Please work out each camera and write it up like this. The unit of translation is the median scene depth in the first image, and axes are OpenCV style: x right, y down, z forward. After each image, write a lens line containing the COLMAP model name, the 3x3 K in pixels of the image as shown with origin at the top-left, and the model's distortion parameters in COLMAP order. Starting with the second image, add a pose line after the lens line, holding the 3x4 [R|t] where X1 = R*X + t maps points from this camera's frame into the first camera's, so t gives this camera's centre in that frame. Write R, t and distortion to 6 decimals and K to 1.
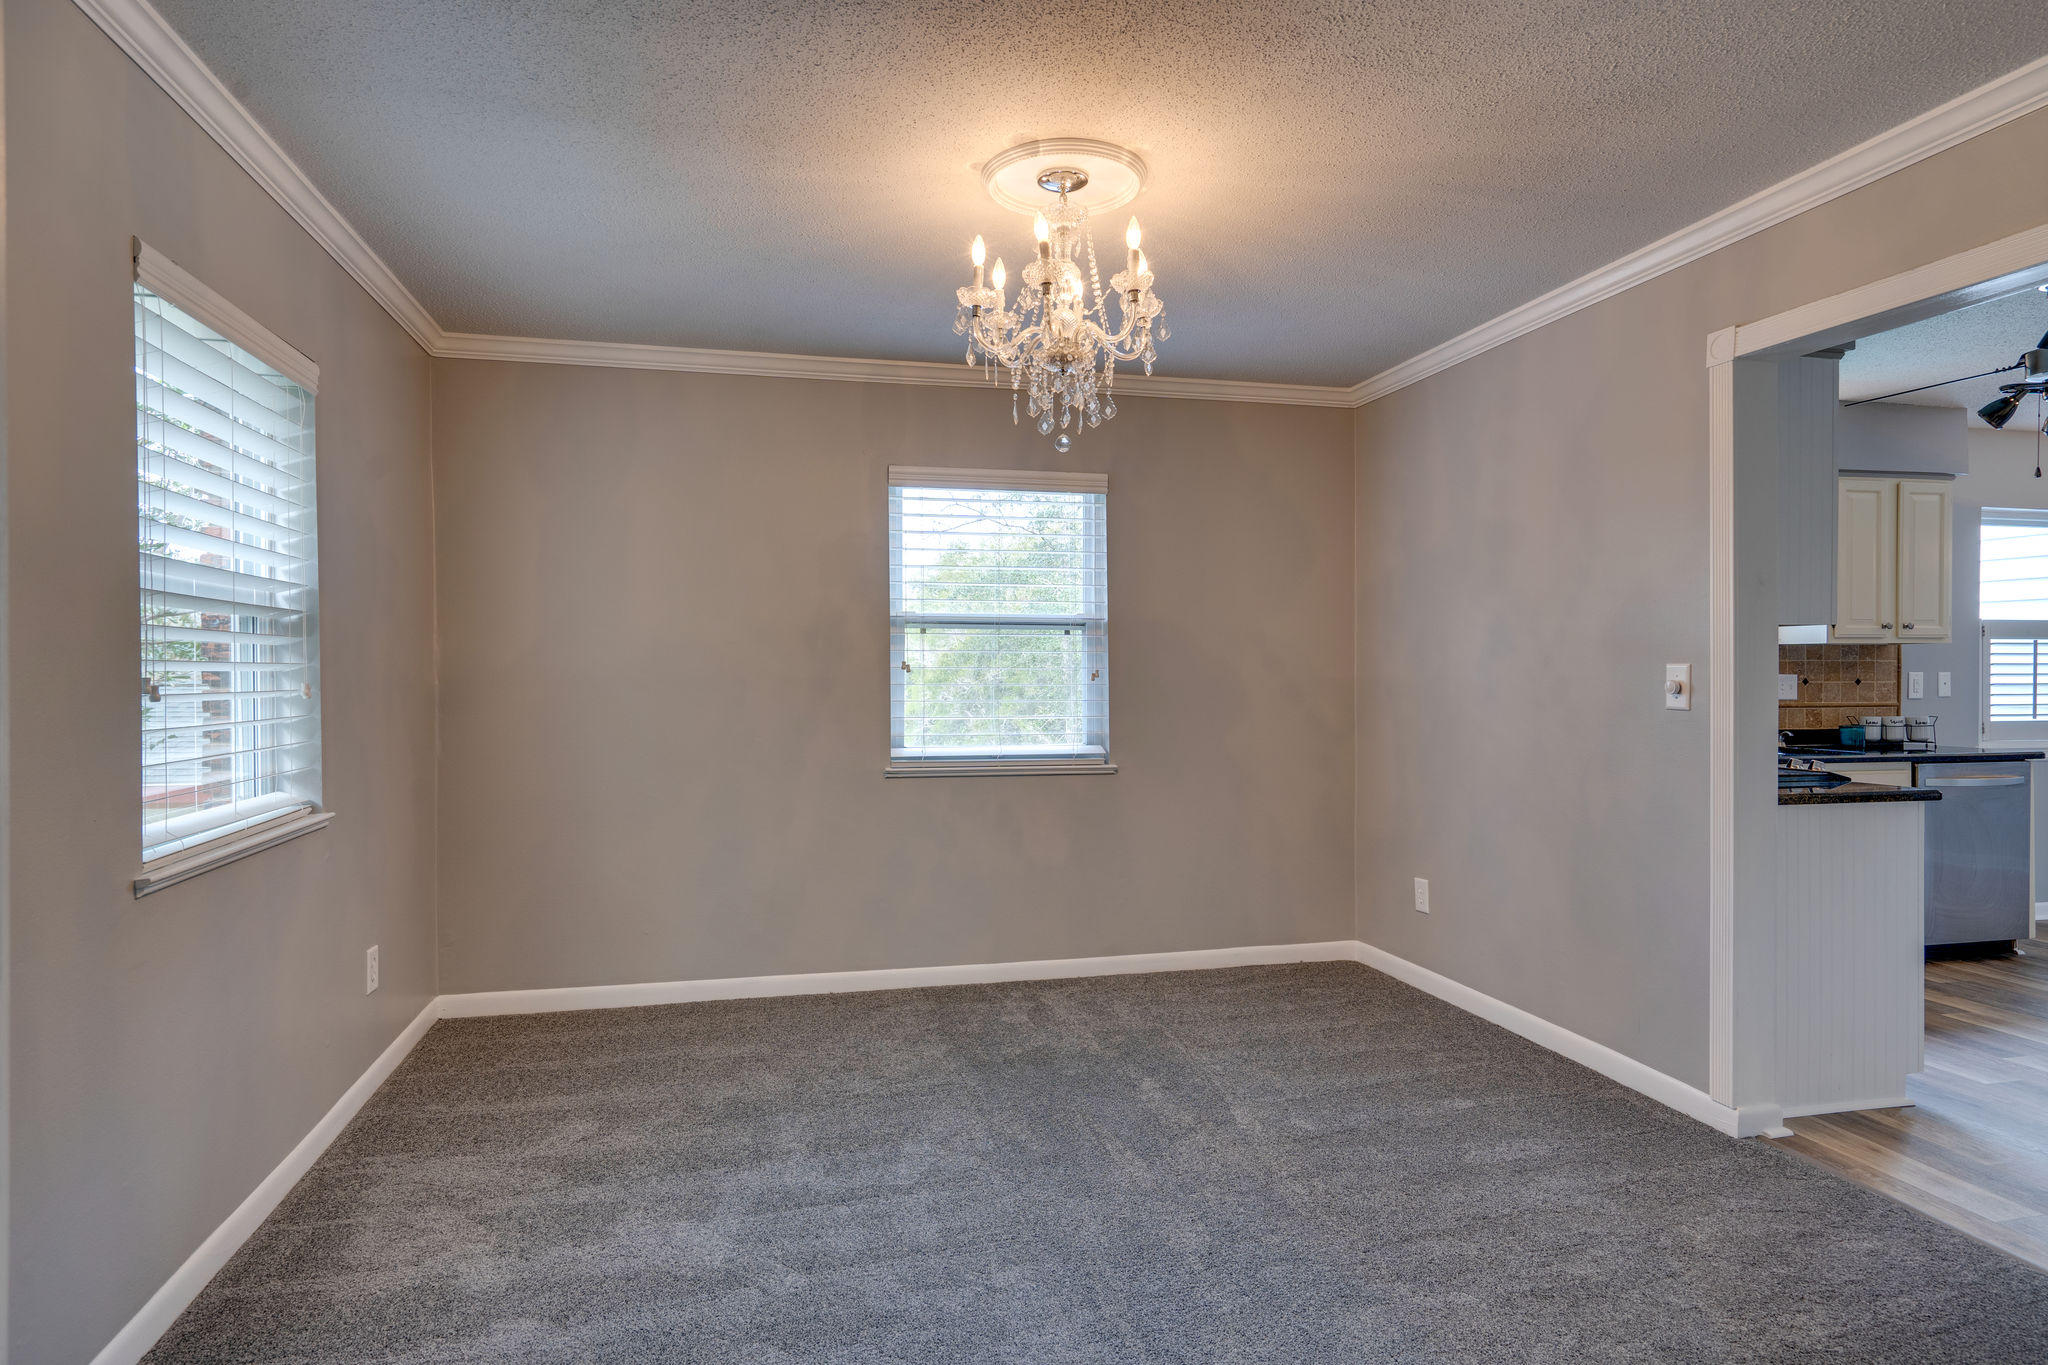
lens RADIAL K [[1167.1, 0, 967.5], [0, 1167.1, 688.2], [0, 0, 1]] dist [0.015400, -0.000100]
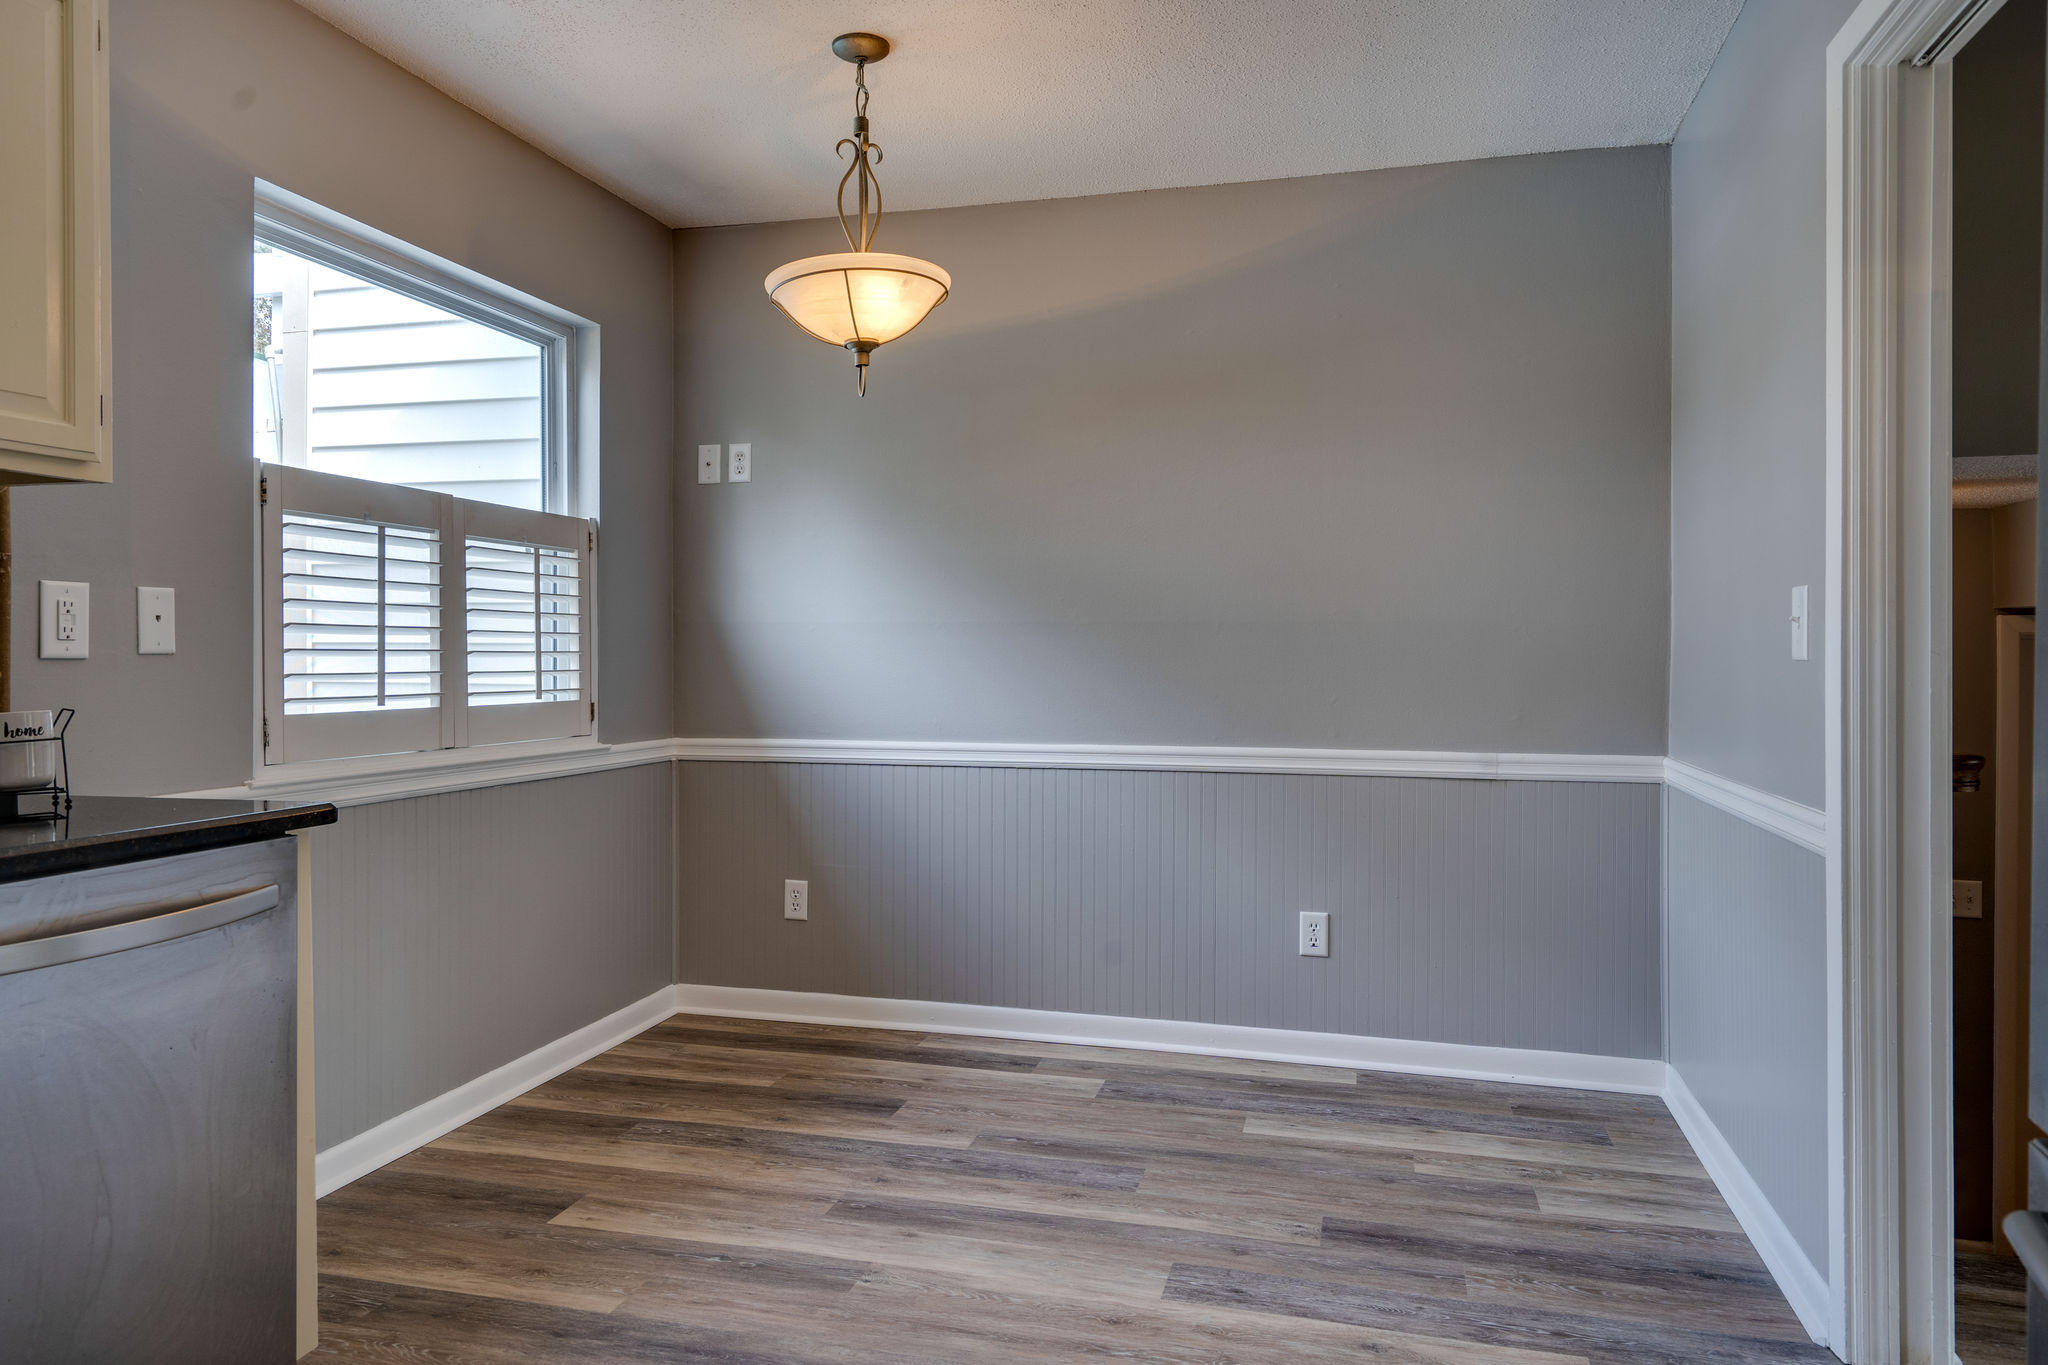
lens RADIAL K [[1167.1, 0, 967.5], [0, 1167.1, 688.2], [0, 0, 1]] dist [0.015400, -0.000100]
pose [[0.459833, -0.017707, 0.887829, 0.616427], [0.013370, 0.999826, 0.013016, 0.016514], [-0.887905, 0.005885, 0.459990, 0.605737]]
